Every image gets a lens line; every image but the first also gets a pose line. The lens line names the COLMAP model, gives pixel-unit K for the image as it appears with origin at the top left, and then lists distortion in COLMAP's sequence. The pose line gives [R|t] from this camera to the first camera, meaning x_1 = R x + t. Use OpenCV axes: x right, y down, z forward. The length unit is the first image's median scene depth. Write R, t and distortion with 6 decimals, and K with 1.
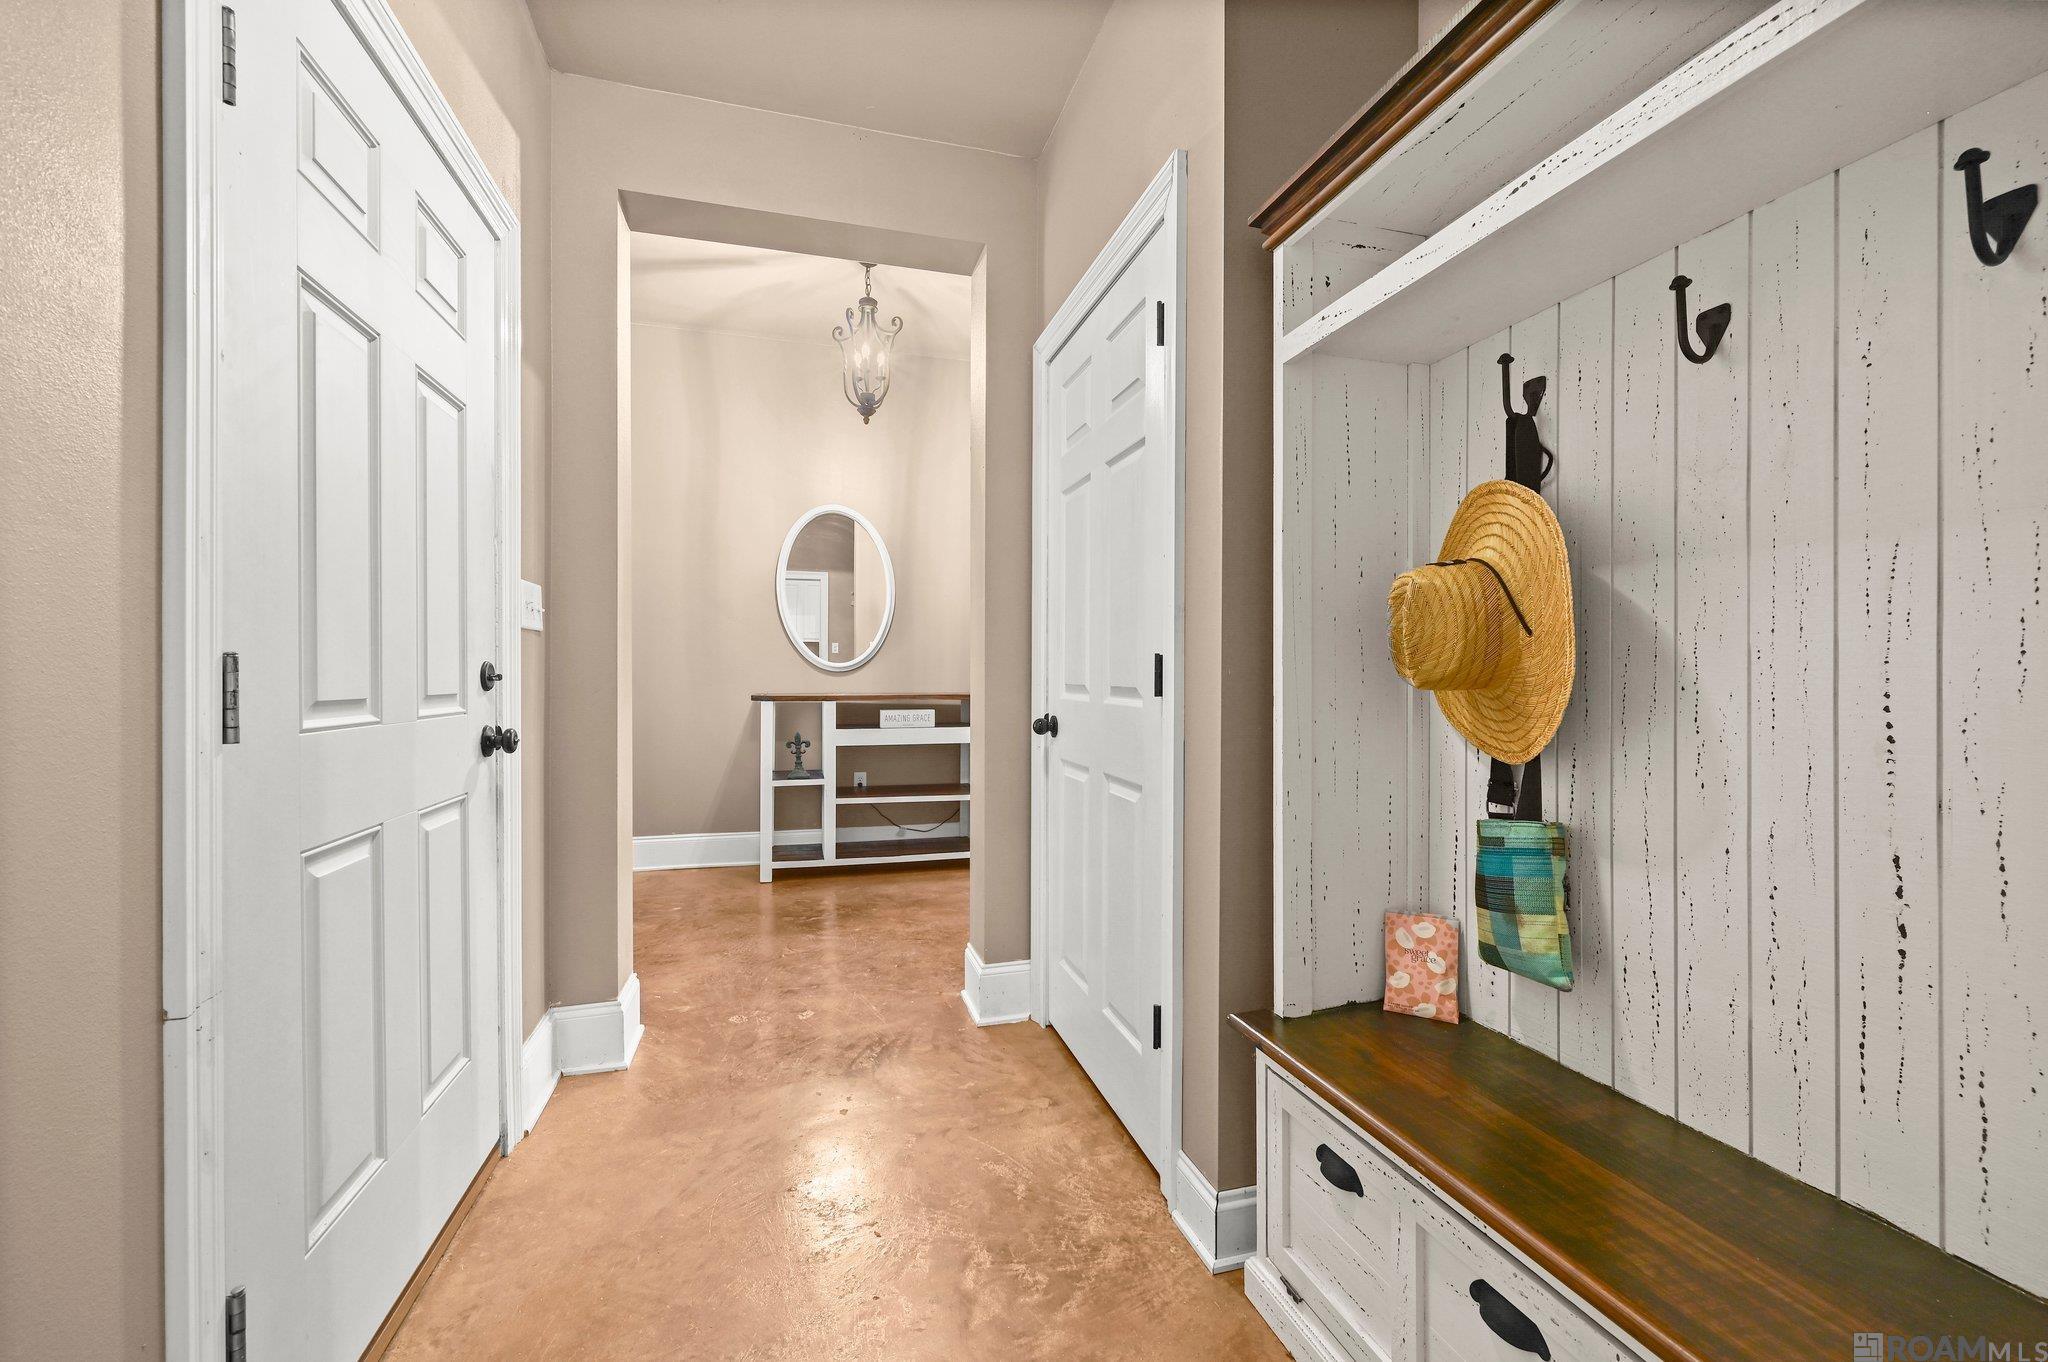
lens RADIAL K [[815.6, 0, 1010.9], [0, 815.6, 679.6], [0, 0, 1]] dist [0.002896, 0.000454]
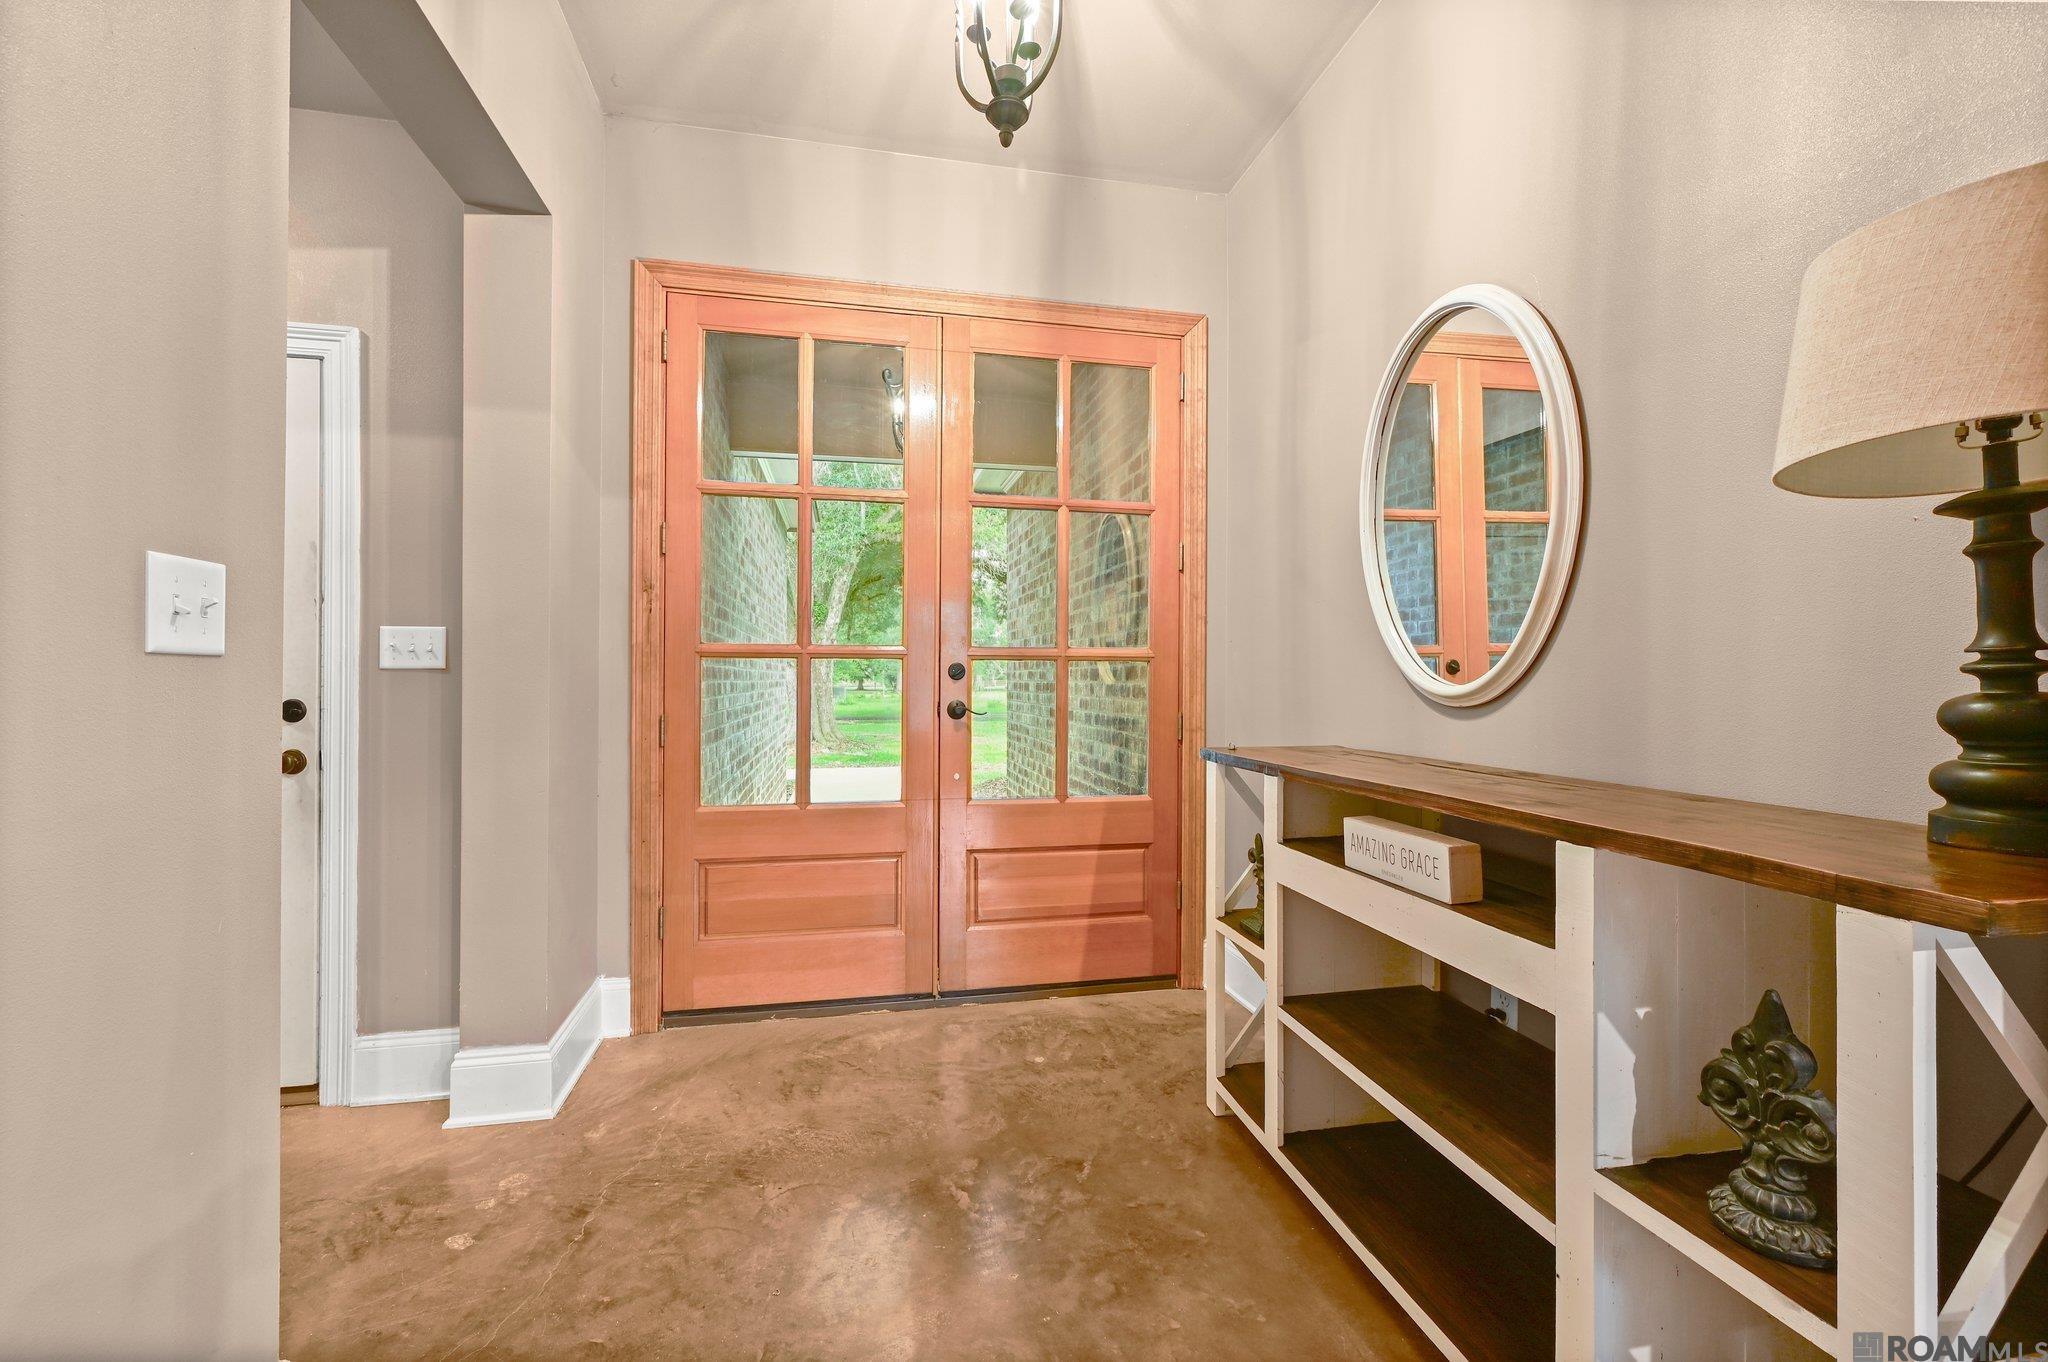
lens RADIAL K [[815.6, 0, 1018.2], [0, 815.6, 683.8], [0, 0, 1]] dist [0.002896, 0.000454]
pose [[-0.065180, 0.004214, -0.997865, 0.619494], [-0.006339, 0.999969, 0.004636, -0.065215], [0.997853, 0.006628, -0.065151, 2.505488]]
